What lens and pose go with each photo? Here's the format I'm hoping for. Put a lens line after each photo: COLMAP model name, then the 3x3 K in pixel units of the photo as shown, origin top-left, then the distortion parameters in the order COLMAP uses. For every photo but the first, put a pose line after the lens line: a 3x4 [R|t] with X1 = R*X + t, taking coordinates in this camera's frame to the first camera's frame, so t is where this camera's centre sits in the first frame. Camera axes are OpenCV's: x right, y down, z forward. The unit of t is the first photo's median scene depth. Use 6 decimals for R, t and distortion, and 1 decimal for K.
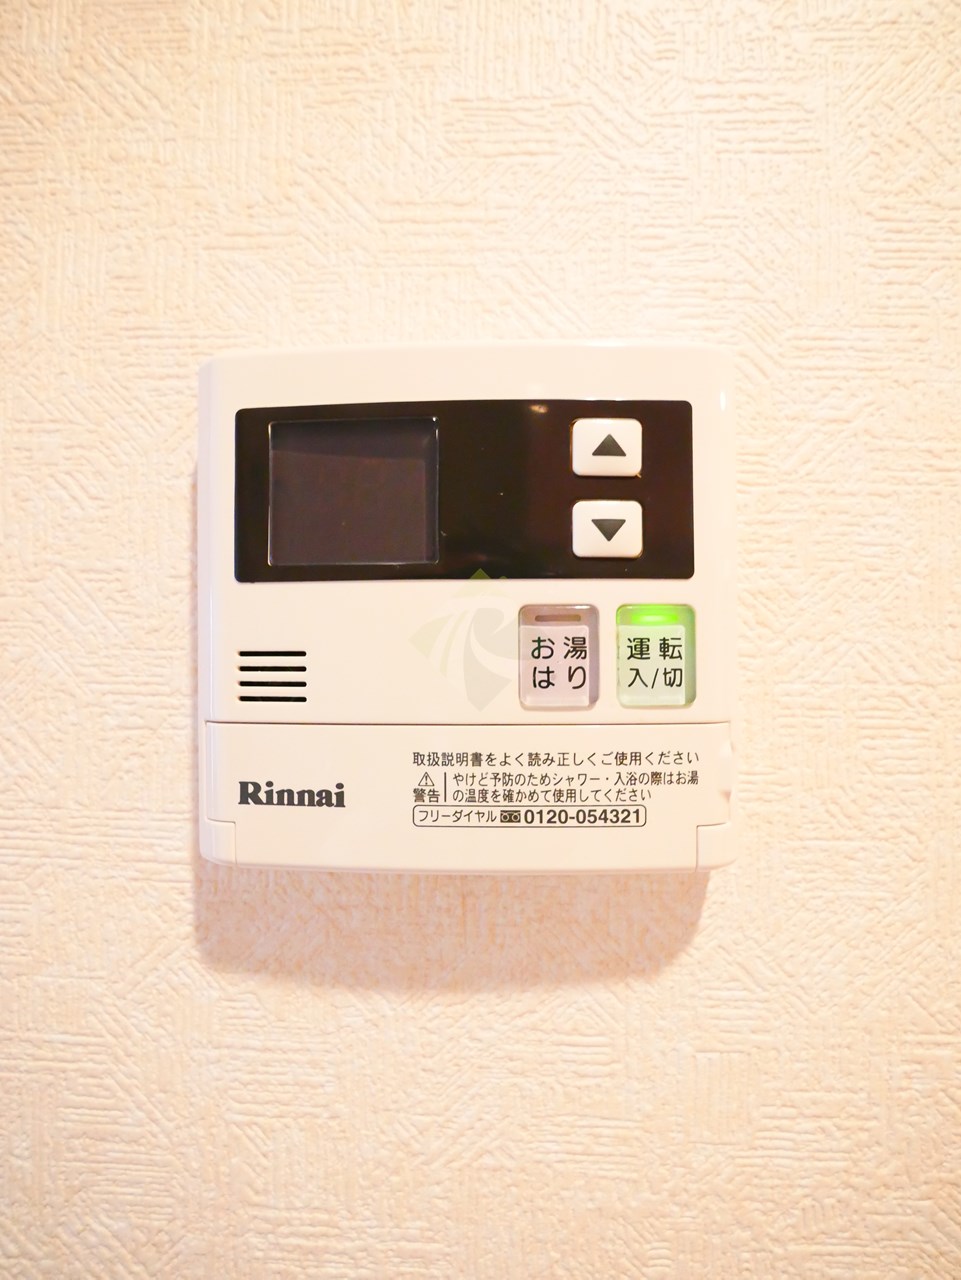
lens RADIAL K [[514.7, 0, 476.4], [0, 514.7, 641.3], [0, 0, 1]] dist [-0.012323, -0.000077]
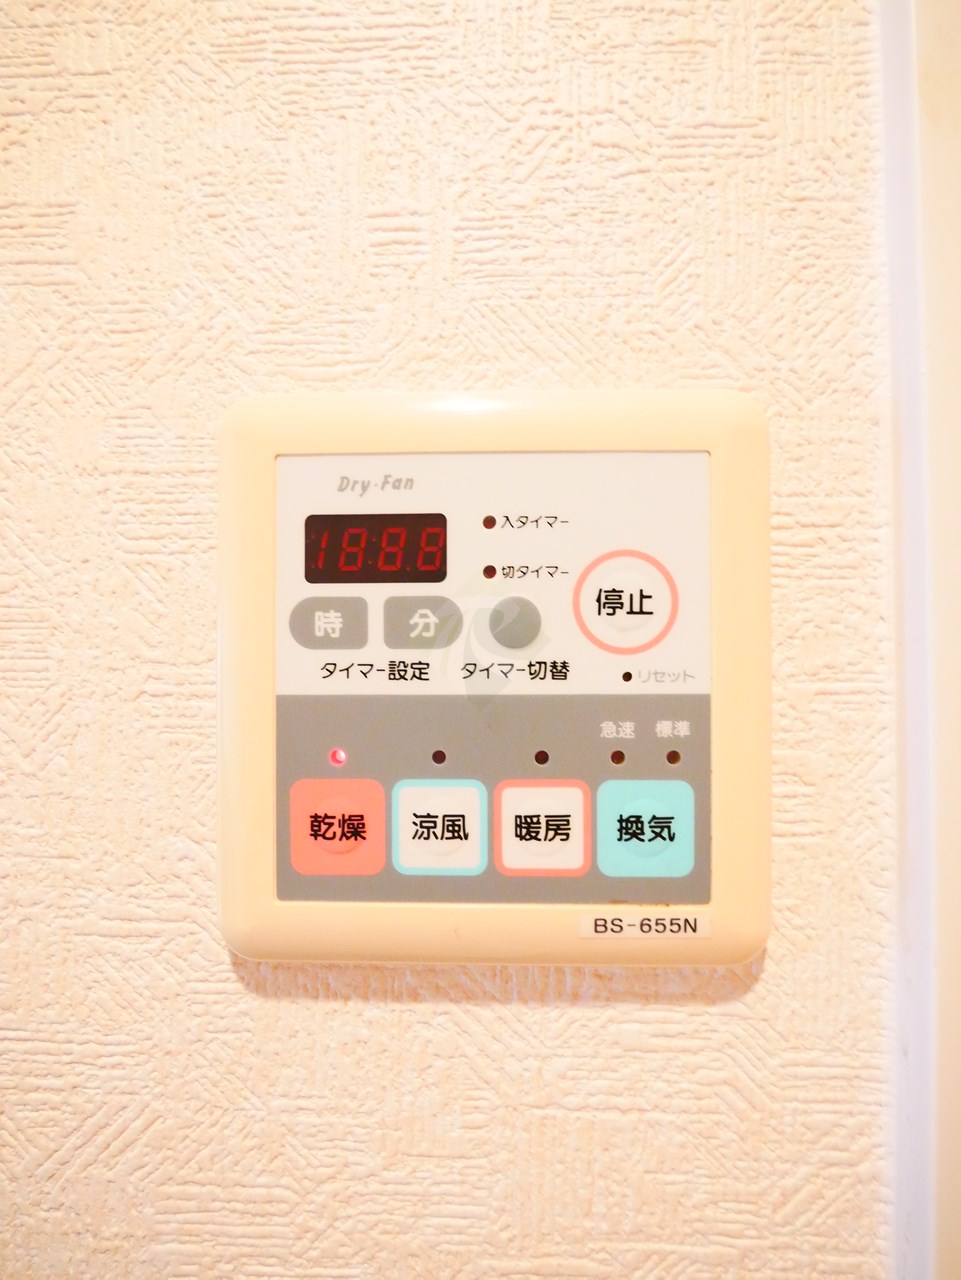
lens RADIAL K [[514.7, 0, 483.6], [0, 514.7, 639.6], [0, 0, 1]] dist [-0.012323, -0.000077]
pose [[0.999914, -0.009521, 0.009013, 0.110088], [0.009521, 0.999955, 0.000070, 1.111523], [-0.009014, 0.000016, 0.999959, 0.155375]]
